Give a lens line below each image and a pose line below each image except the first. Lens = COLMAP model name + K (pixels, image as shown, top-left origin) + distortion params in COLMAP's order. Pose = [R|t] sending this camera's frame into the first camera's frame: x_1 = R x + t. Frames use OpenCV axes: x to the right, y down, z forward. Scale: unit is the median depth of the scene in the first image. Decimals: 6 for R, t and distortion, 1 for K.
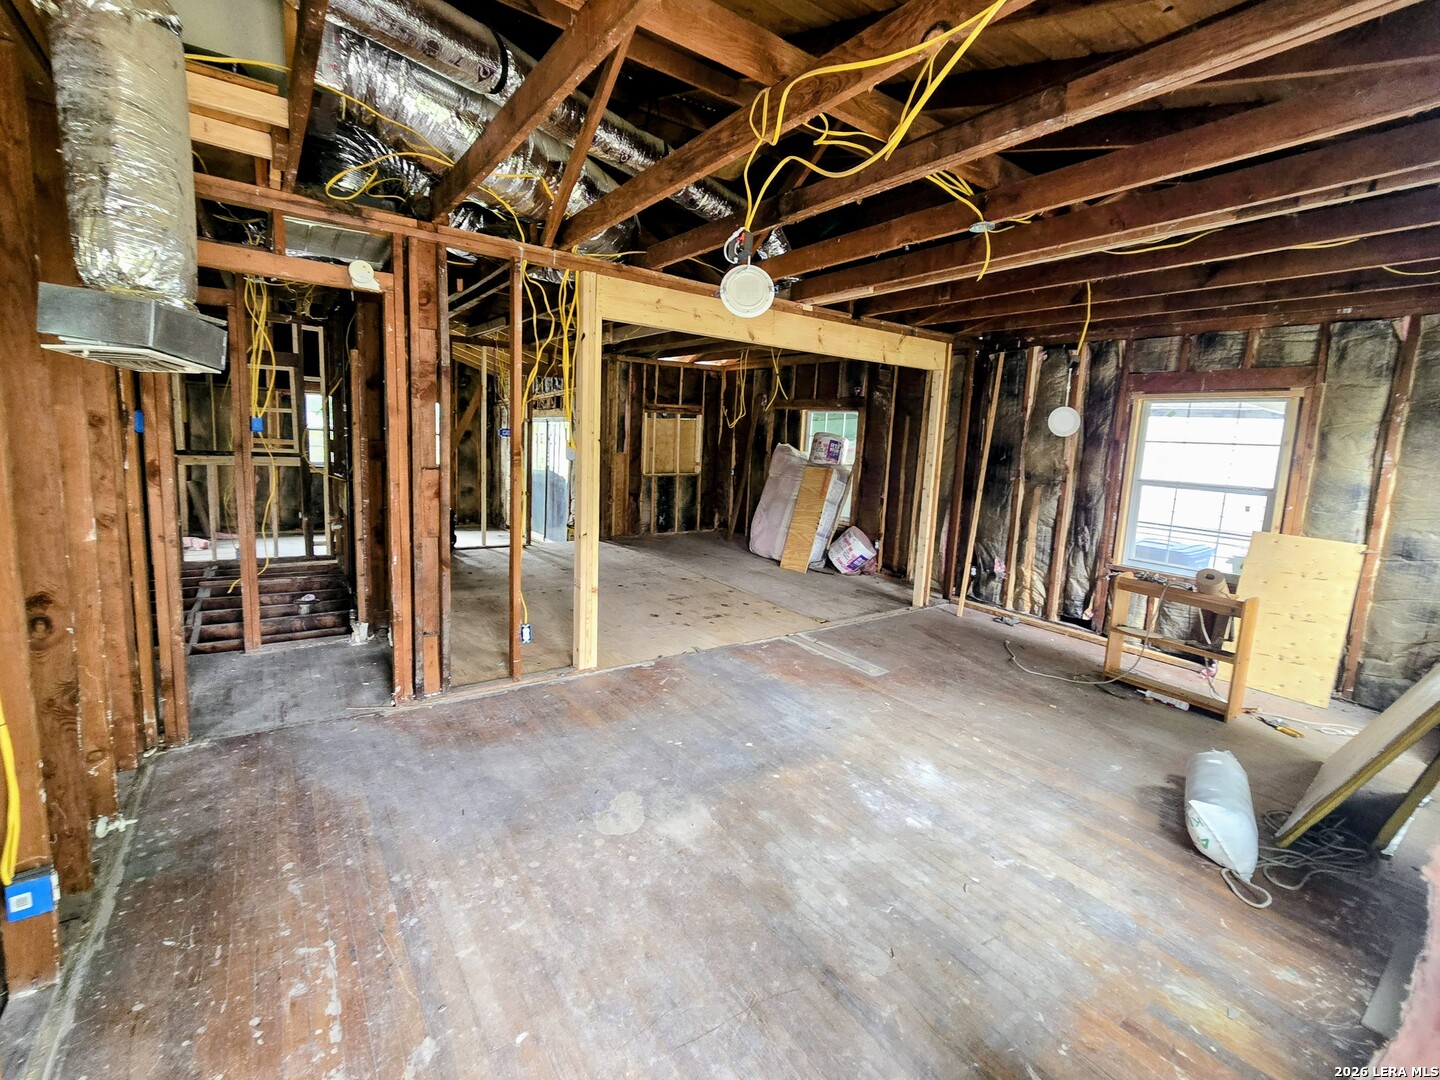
lens RADIAL K [[650.2, 0, 717.8], [0, 650.2, 533.1], [0, 0, 1]] dist [0.002628, 0.000047]
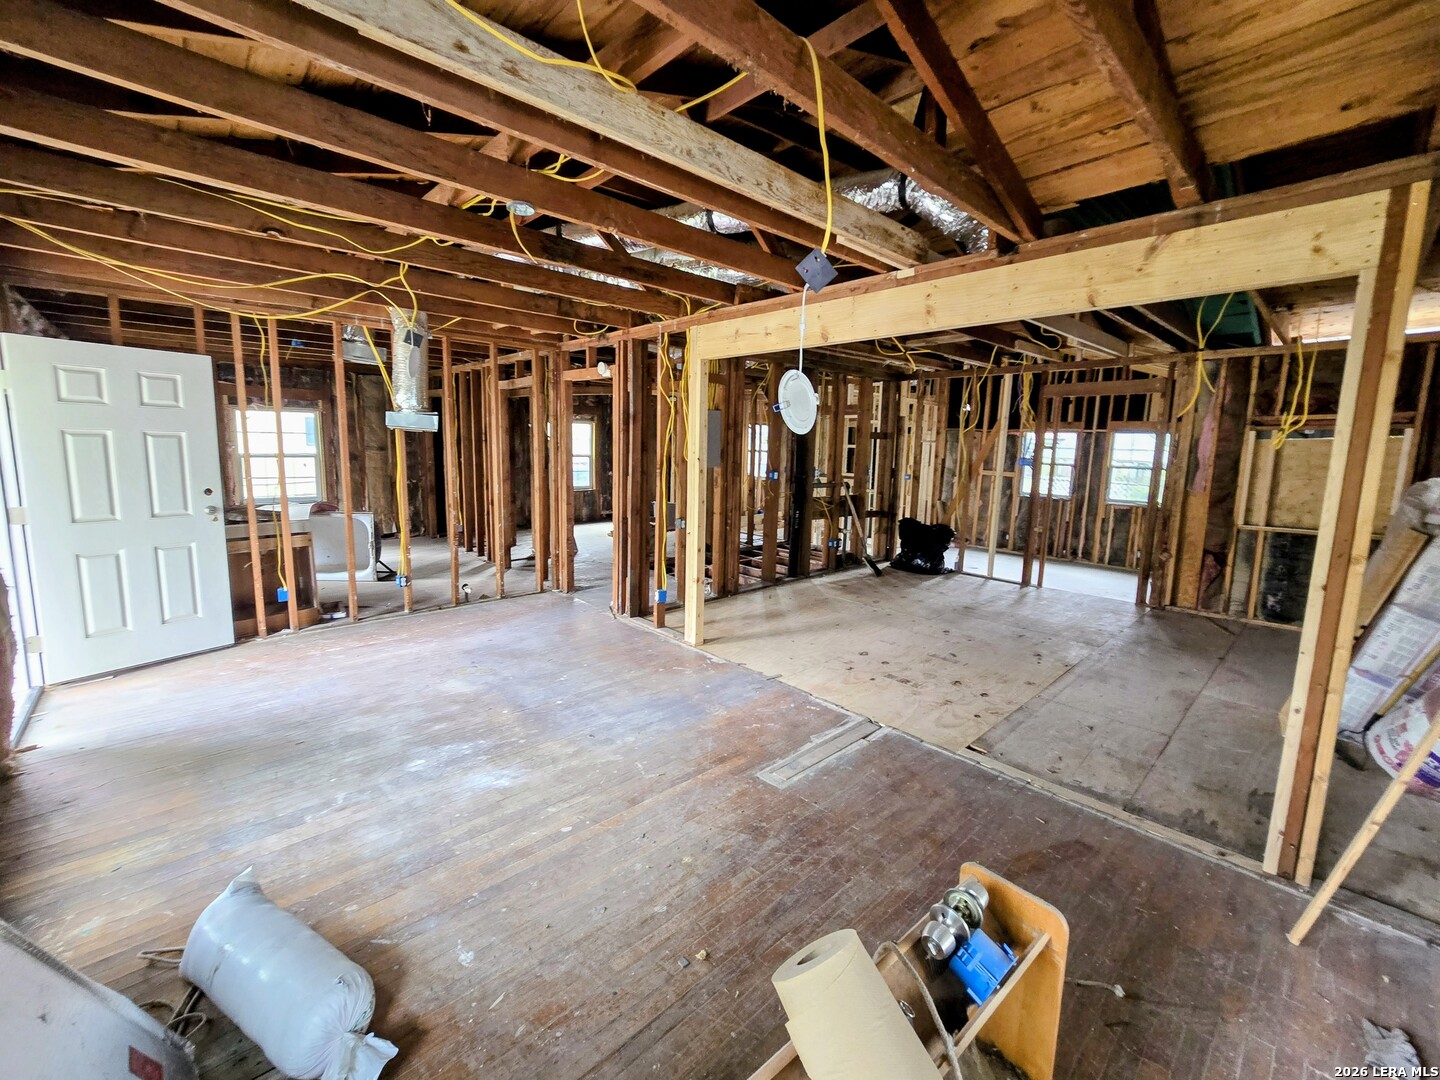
lens RADIAL K [[610.5, 0, 713.0], [0, 610.5, 528.4], [0, 0, 1]] dist [-0.004279, 0.000970]
pose [[0.104650, 0.095888, -0.989876, 0.774959], [-0.163864, 0.983399, 0.077937, -0.085411], [0.980916, 0.154049, 0.118626, 0.724186]]
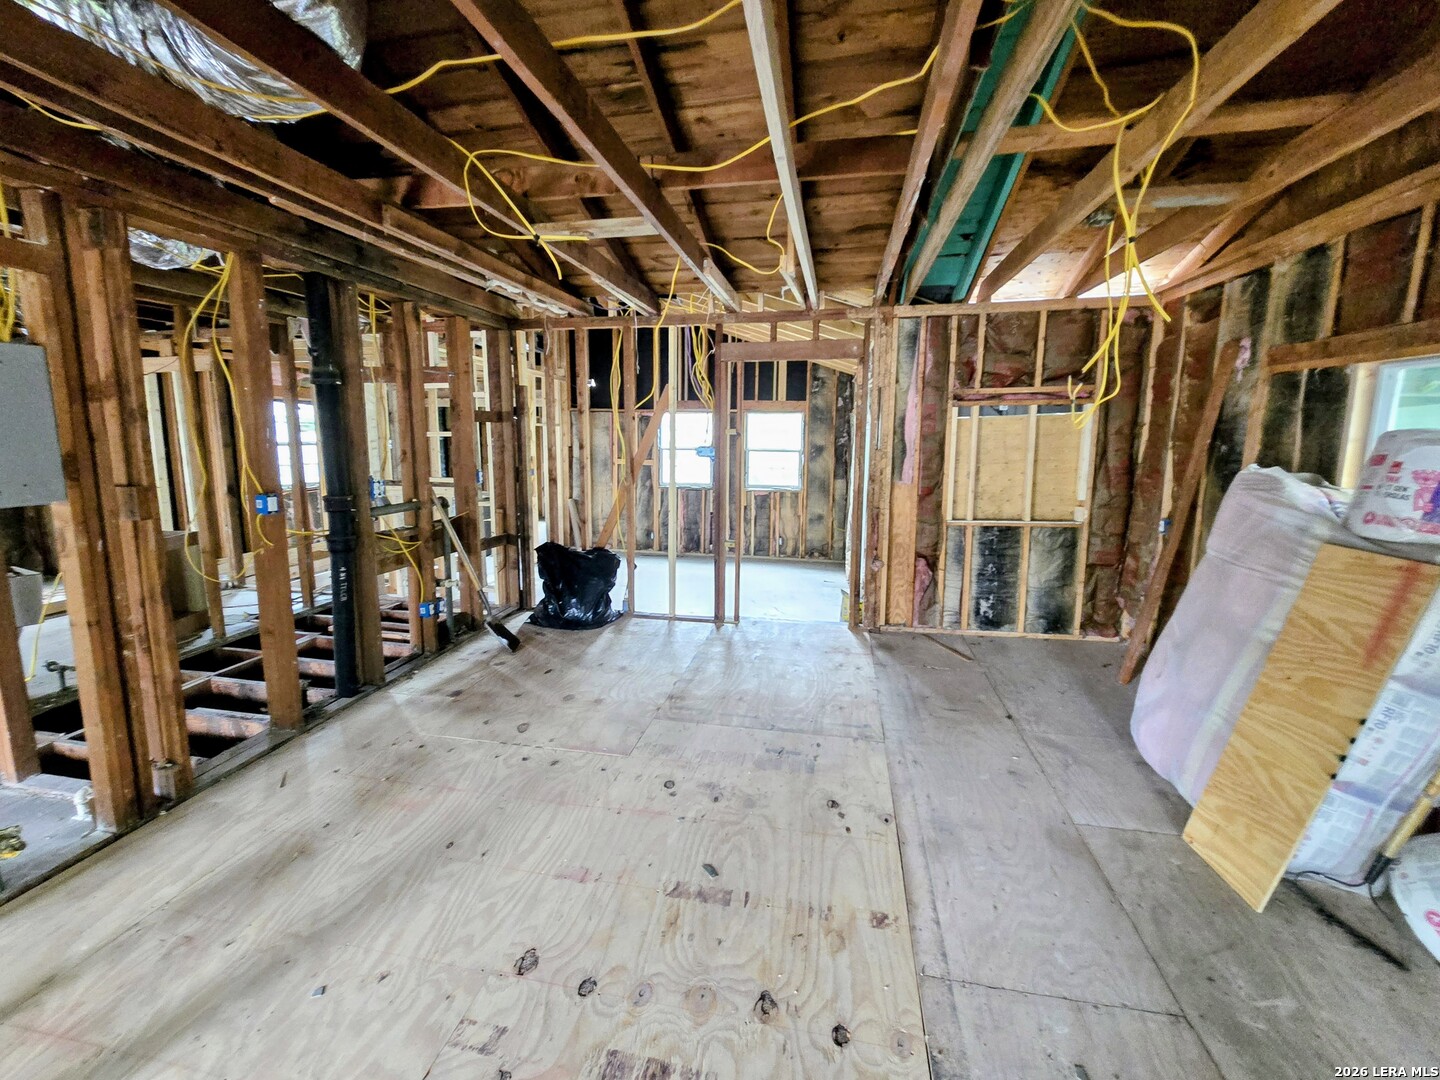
lens RADIAL K [[610.5, 0, 713.1], [0, 610.5, 523.2], [0, 0, 1]] dist [-0.004279, 0.000970]
pose [[0.664485, 0.068232, -0.744180, 0.240293], [-0.084489, 0.996297, 0.015907, -0.141498], [0.742510, 0.052305, 0.667790, 0.909050]]
